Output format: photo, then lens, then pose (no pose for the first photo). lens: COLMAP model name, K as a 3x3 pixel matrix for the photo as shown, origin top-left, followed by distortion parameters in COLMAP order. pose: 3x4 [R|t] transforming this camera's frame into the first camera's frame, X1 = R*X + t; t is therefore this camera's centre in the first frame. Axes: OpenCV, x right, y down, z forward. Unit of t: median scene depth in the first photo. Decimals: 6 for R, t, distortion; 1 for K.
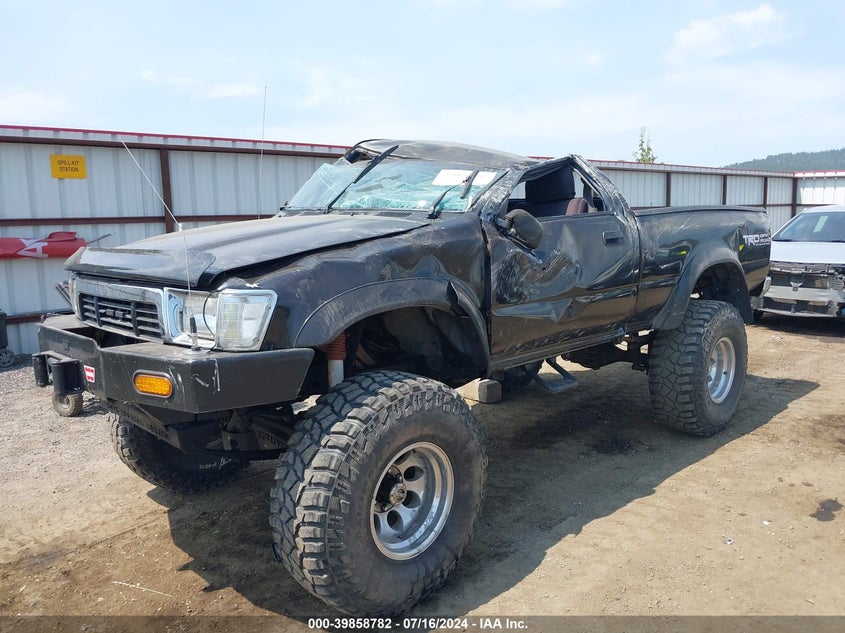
lens RADIAL K [[672.0, 0, 422.5], [0, 672.0, 316.5], [0, 0, 1]] dist [-0.004406, 0.003246]
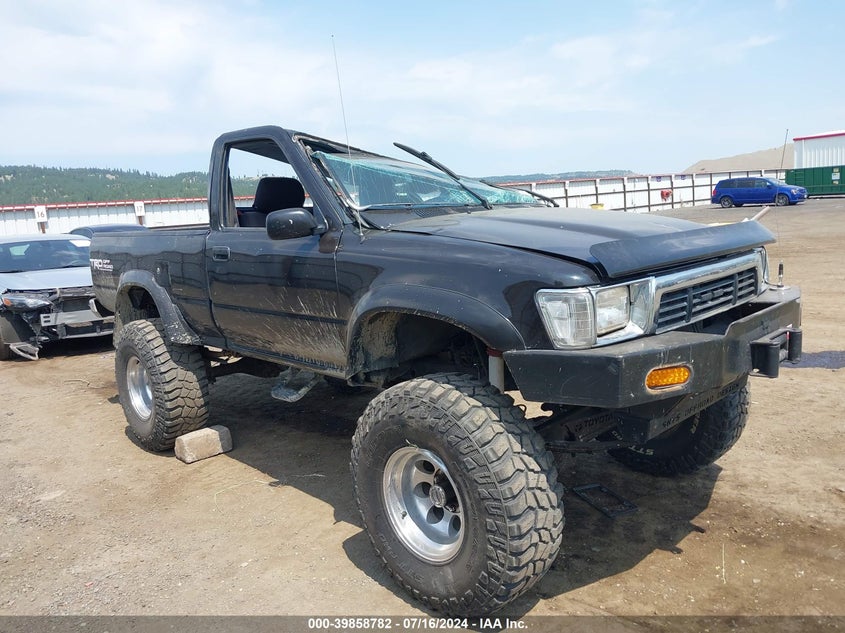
lens RADIAL K [[672.0, 0, 422.5], [0, 672.0, 316.5], [0, 0, 1]] dist [-0.004406, 0.003246]
pose [[-0.000324, -0.128418, 0.991720, -1.124983], [0.200477, 0.971578, 0.125876, -0.142352], [-0.979698, 0.198858, 0.025430, 1.100484]]
